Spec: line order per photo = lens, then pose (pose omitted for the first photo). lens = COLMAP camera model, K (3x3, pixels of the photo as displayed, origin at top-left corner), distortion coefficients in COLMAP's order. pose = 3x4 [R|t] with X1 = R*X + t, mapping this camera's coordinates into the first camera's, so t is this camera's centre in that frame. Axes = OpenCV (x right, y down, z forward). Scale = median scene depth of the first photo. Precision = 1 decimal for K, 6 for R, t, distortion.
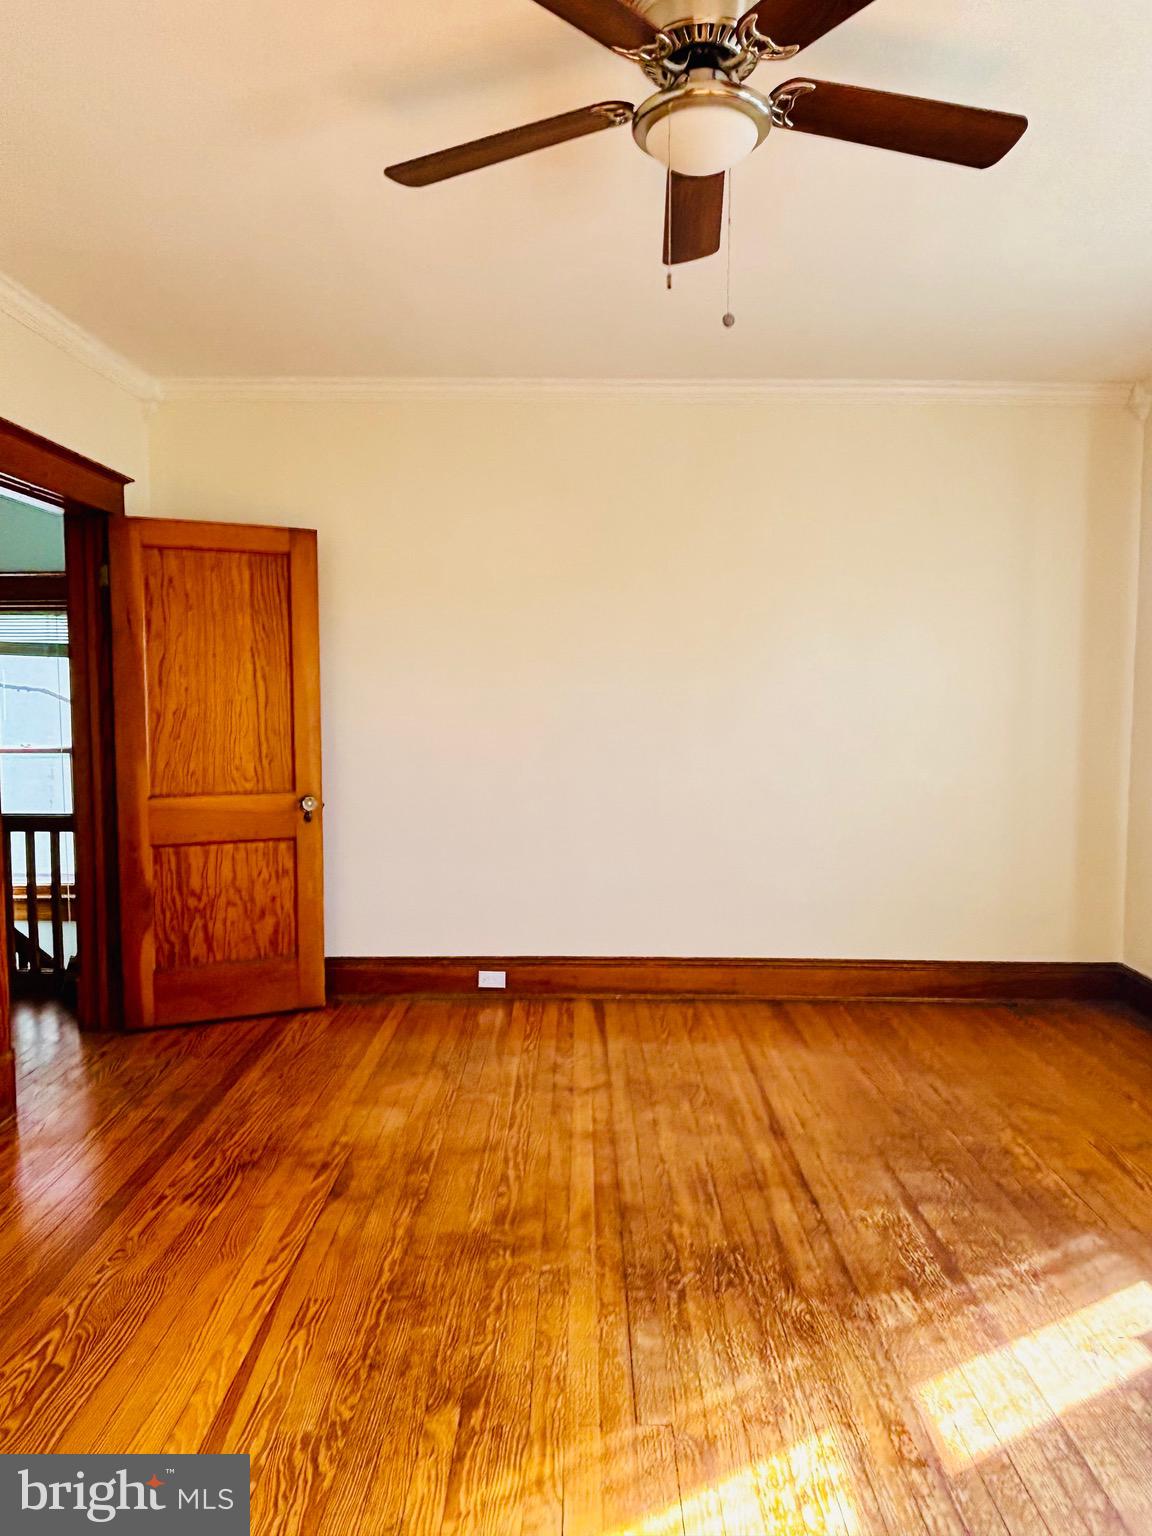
lens RADIAL K [[1048.3, 0, 578.3], [0, 1048.3, 756.0], [0, 0, 1]] dist [-0.011988, -0.010719]
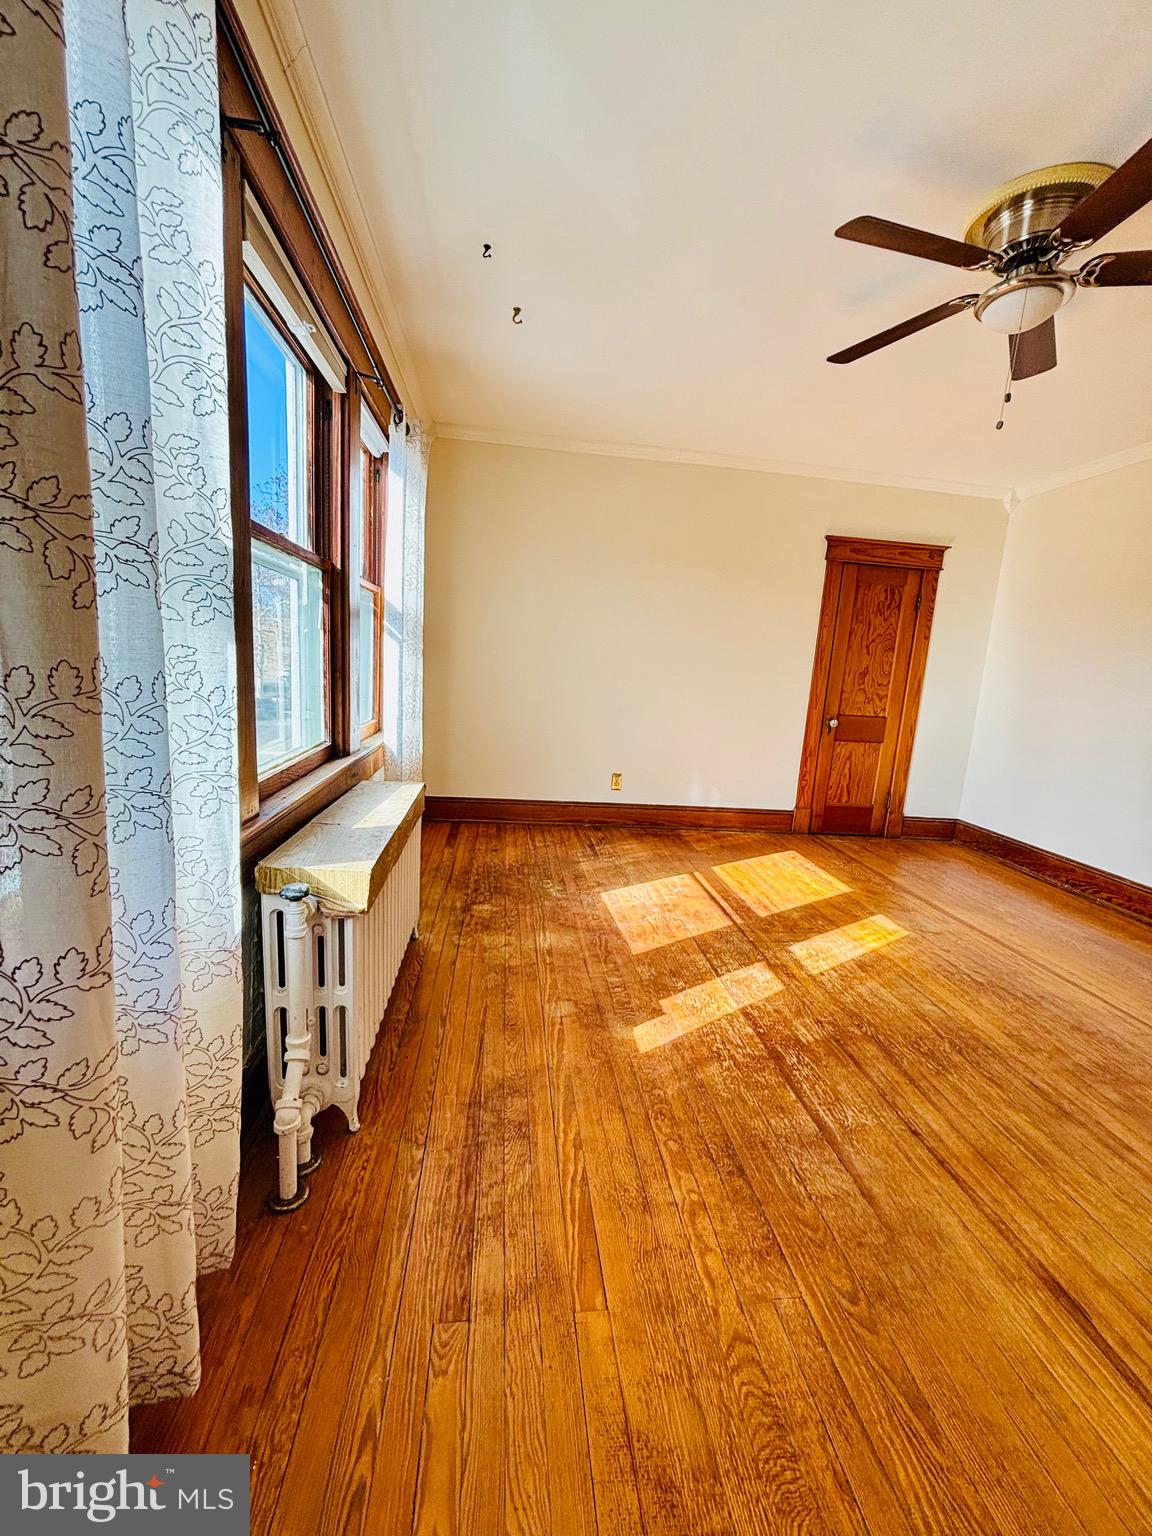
lens RADIAL K [[620.5, 0, 581.9], [0, 620.5, 757.5], [0, 0, 1]] dist [-0.012570, 0.000331]
pose [[-0.990779, -0.045444, -0.127640, 0.745813], [-0.072244, 0.974171, 0.213945, -0.045531], [0.114621, 0.221194, -0.968471, 1.695318]]
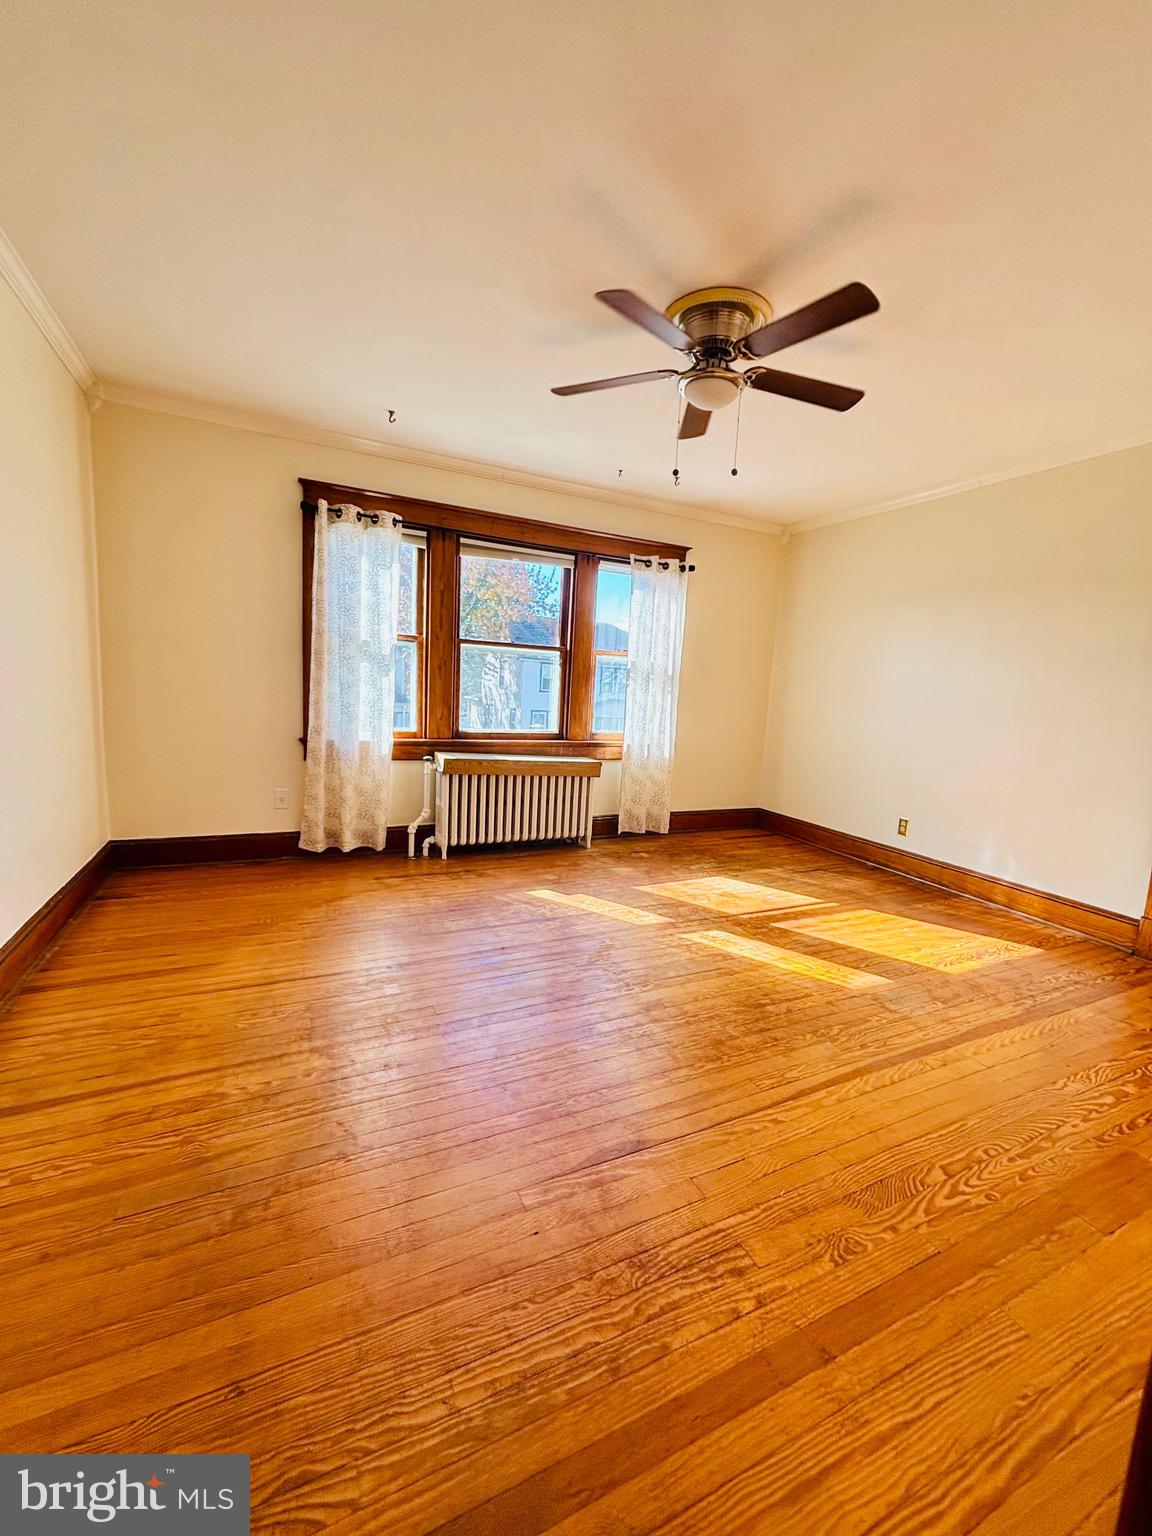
lens RADIAL K [[620.5, 0, 573.3], [0, 620.5, 761.4], [0, 0, 1]] dist [-0.012570, 0.000331]
pose [[-0.442635, -0.141047, 0.885540, -0.810853], [-0.000963, 0.987626, 0.156826, -0.052359], [-0.896702, 0.068564, -0.437293, 1.536424]]
